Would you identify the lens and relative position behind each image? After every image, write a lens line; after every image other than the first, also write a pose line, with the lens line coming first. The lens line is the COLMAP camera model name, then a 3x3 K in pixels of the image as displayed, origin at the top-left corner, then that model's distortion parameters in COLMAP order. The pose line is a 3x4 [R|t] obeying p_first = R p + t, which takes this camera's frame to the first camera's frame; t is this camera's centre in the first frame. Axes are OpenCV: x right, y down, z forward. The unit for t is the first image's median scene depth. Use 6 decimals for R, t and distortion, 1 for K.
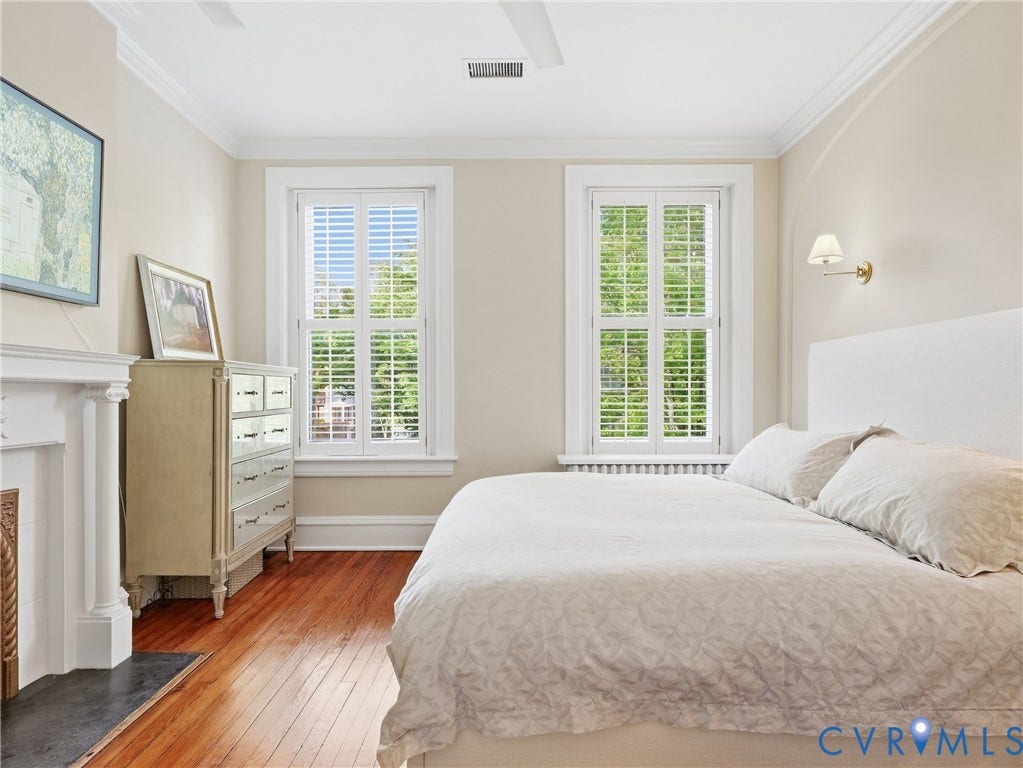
lens RADIAL K [[556.0, 0, 508.9], [0, 556.0, 396.4], [0, 0, 1]] dist [0.004115, -0.001484]
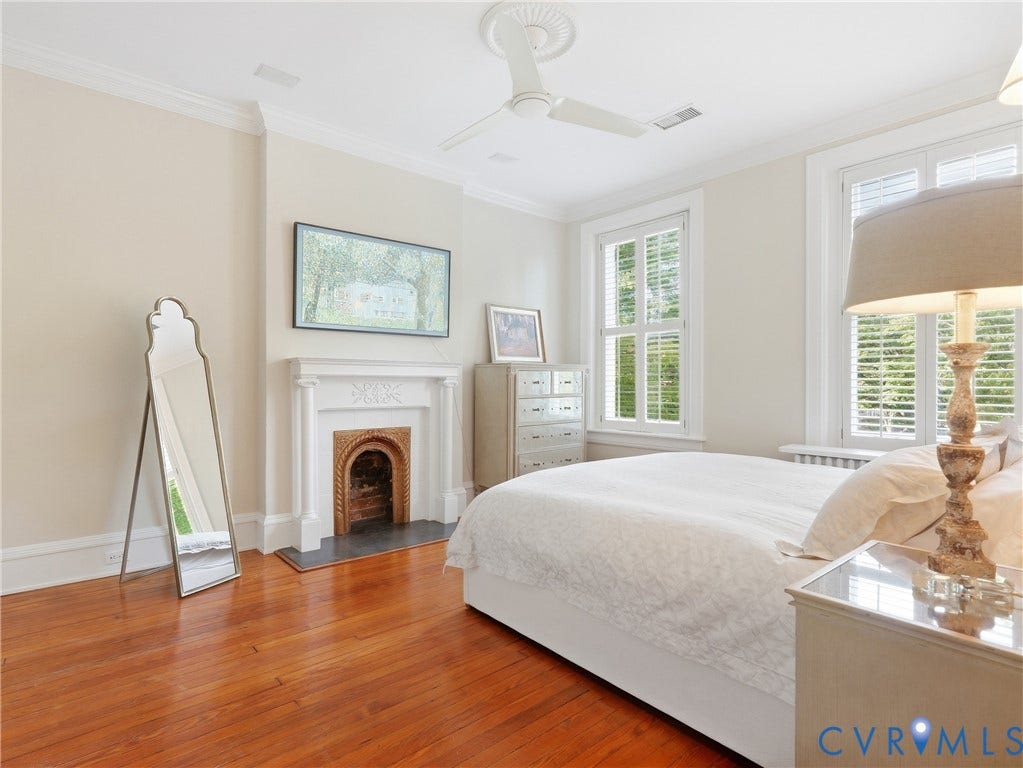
lens RADIAL K [[532.9, 0, 511.5], [0, 532.9, 384.0], [0, 0, 1]] dist [0.001043, 0.000282]
pose [[0.659183, 0.004707, -0.751968, 0.873072], [-0.007481, 0.999972, -0.000299, -0.001446], [0.751945, 0.005823, 0.659200, -0.056968]]
